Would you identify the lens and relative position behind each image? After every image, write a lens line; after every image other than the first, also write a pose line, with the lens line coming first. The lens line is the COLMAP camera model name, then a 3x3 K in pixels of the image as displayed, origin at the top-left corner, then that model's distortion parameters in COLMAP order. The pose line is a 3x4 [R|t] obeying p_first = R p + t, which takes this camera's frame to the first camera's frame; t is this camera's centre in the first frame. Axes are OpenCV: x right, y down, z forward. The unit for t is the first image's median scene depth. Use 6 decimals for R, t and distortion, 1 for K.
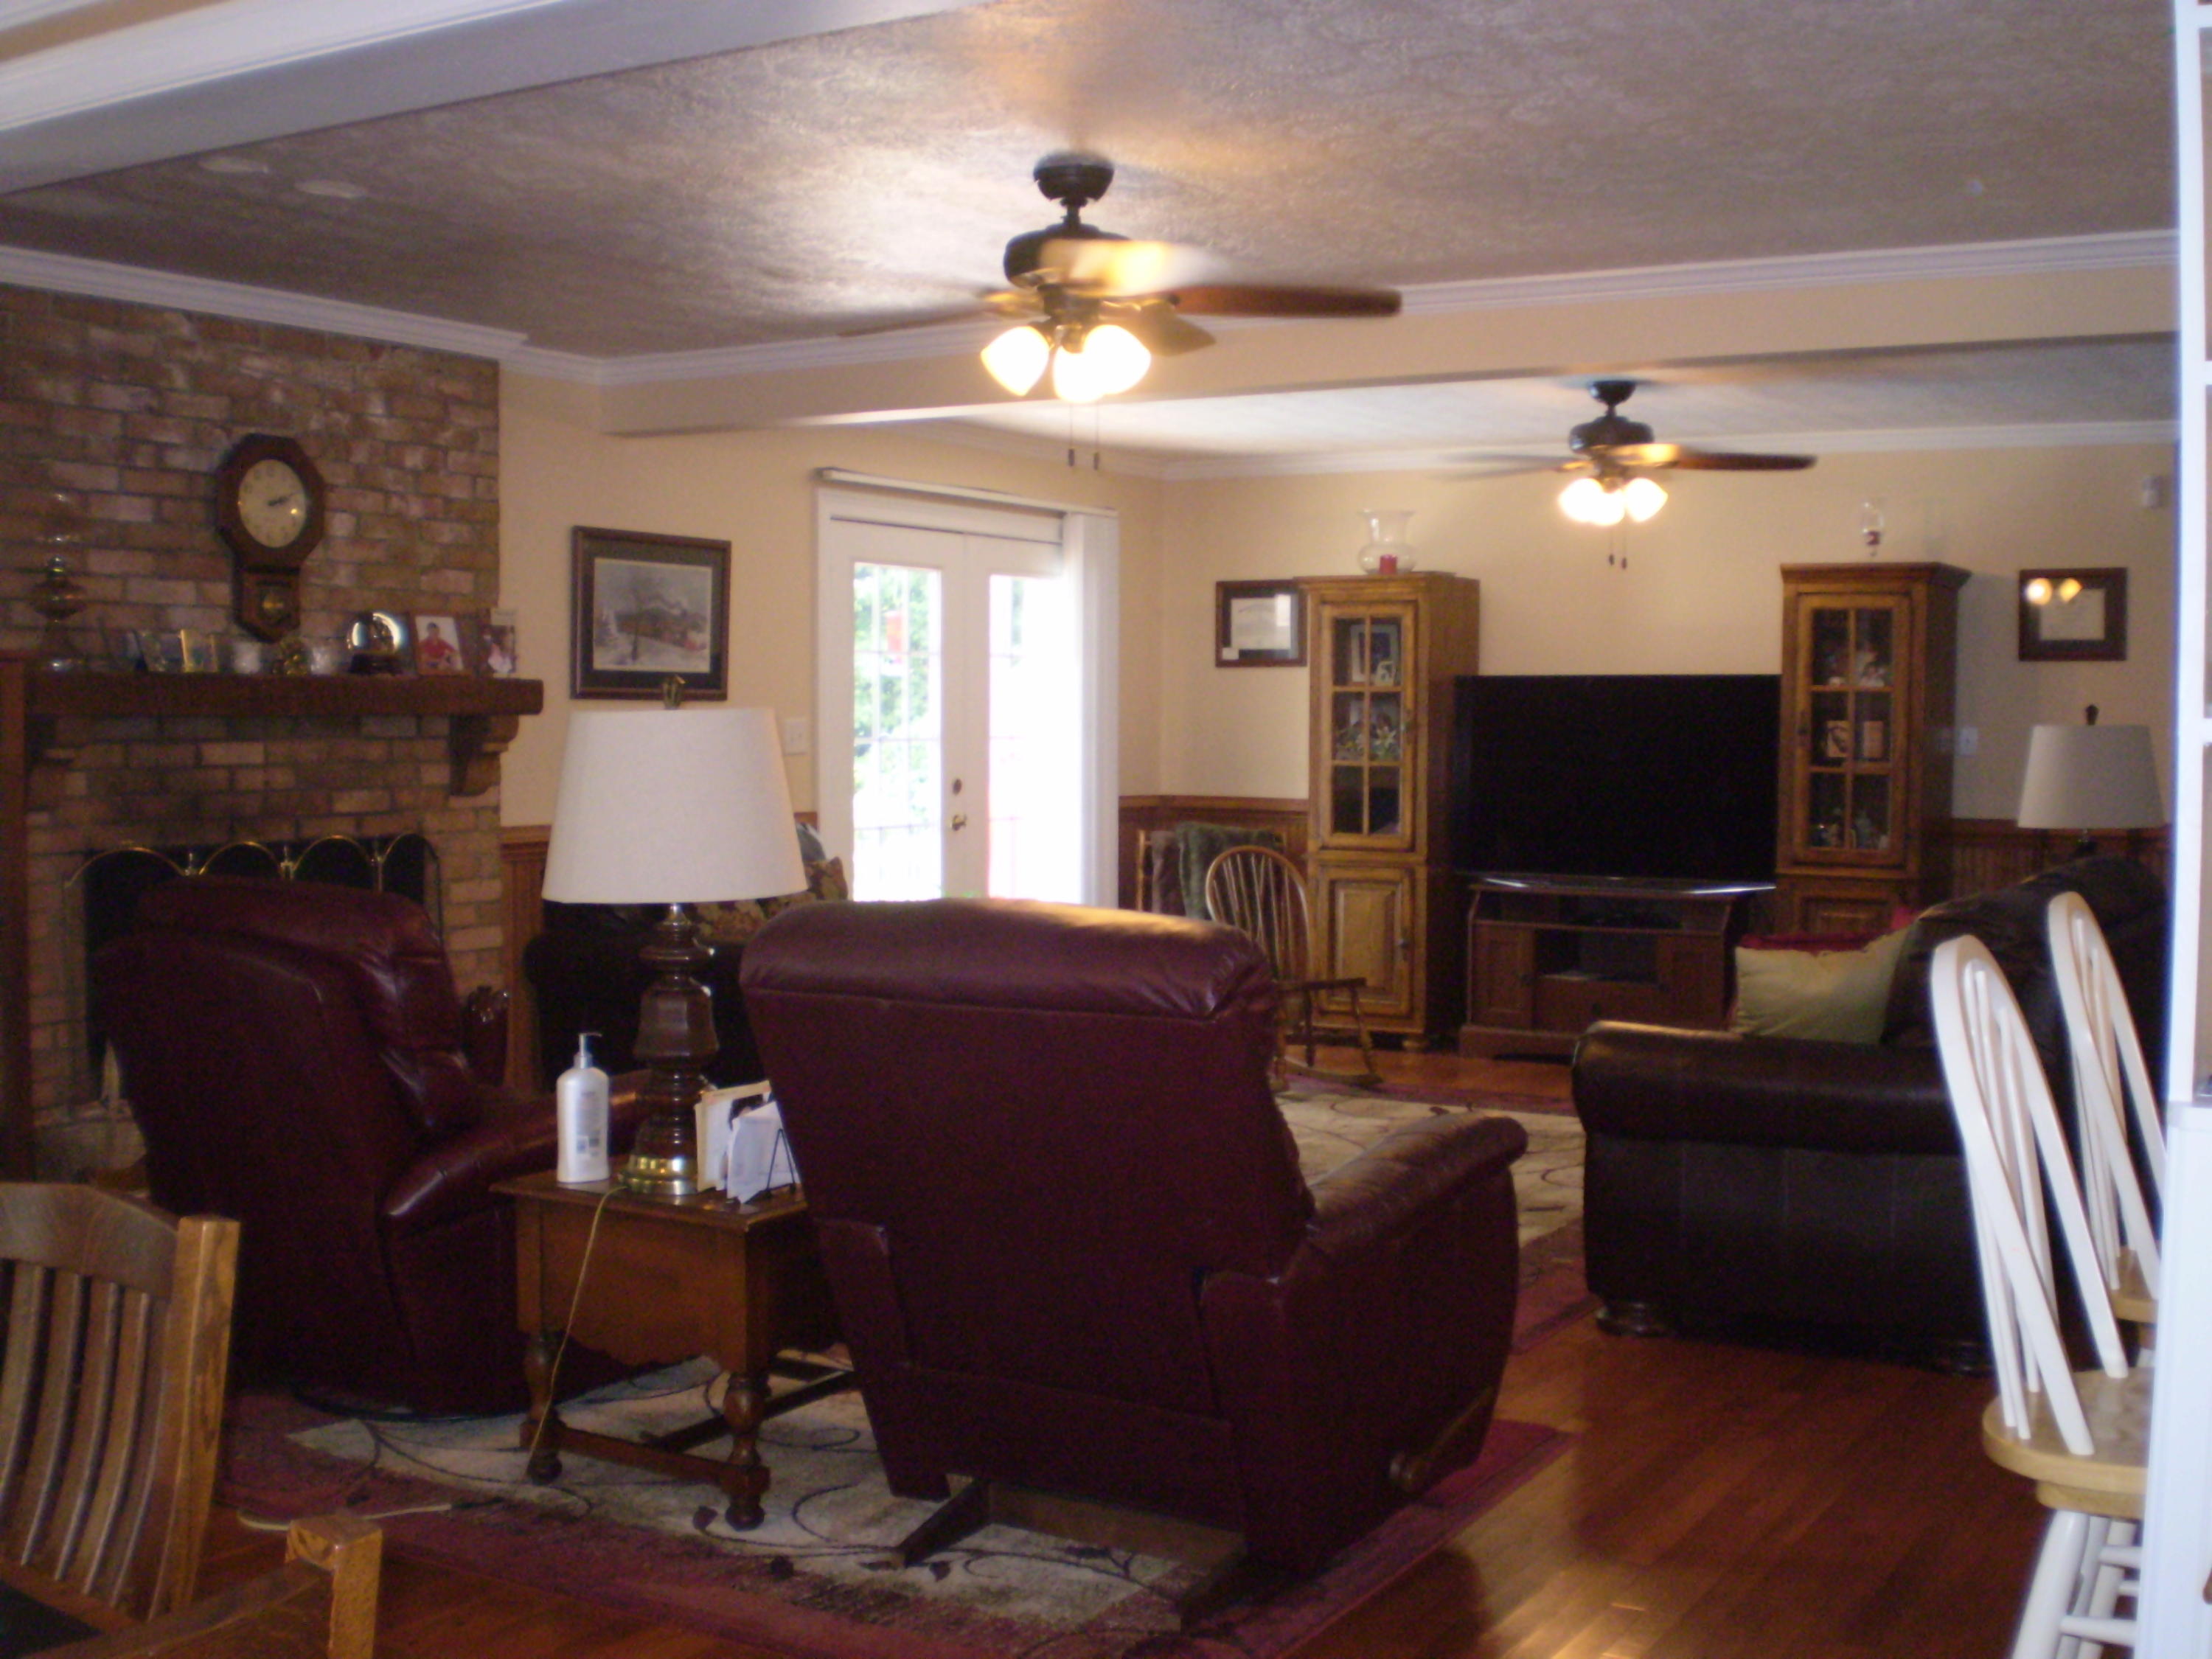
lens RADIAL K [[2491.3, 0, 1088.3], [0, 2491.3, 821.3], [0, 0, 1]] dist [-0.113508, 0.000000]
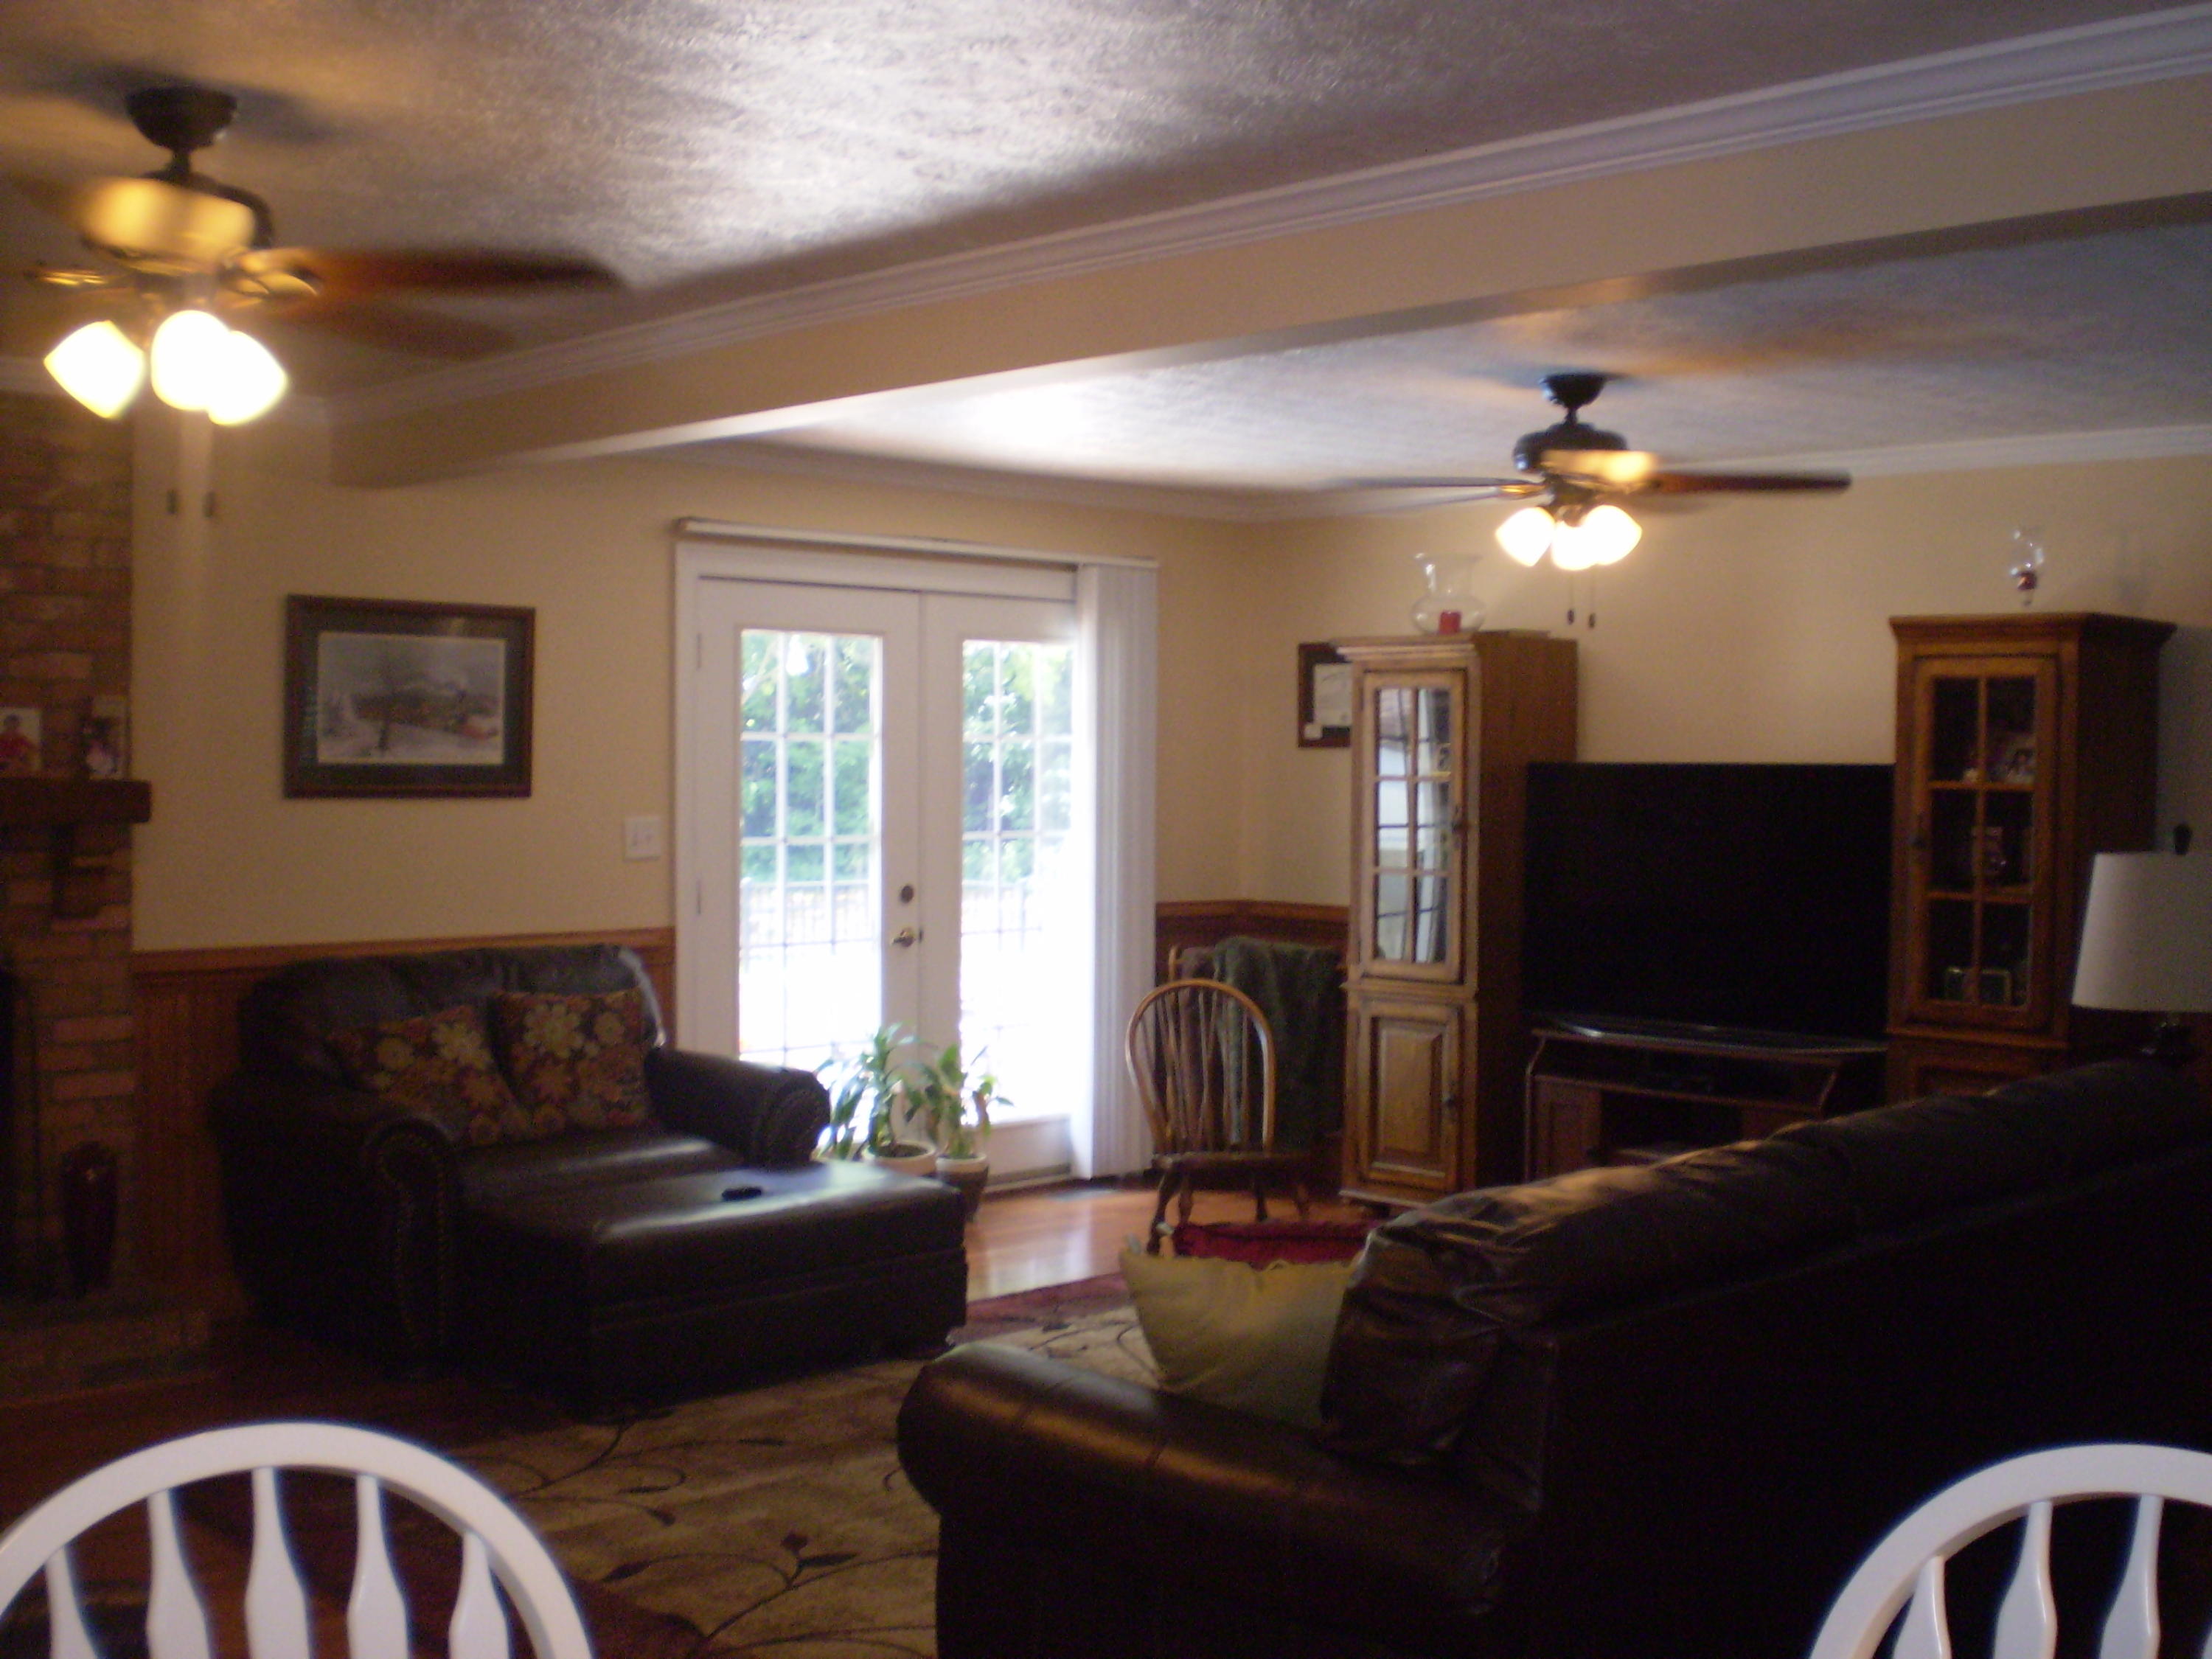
lens RADIAL K [[2491.3, 0, 1062.1], [0, 2491.3, 840.9], [0, 0, 1]] dist [-0.113508, 0.000000]
pose [[0.964952, 0.010677, -0.262208, 0.292717], [-0.013903, 0.999849, -0.010449, -0.032313], [0.262057, 0.013728, 0.964955, 0.277077]]
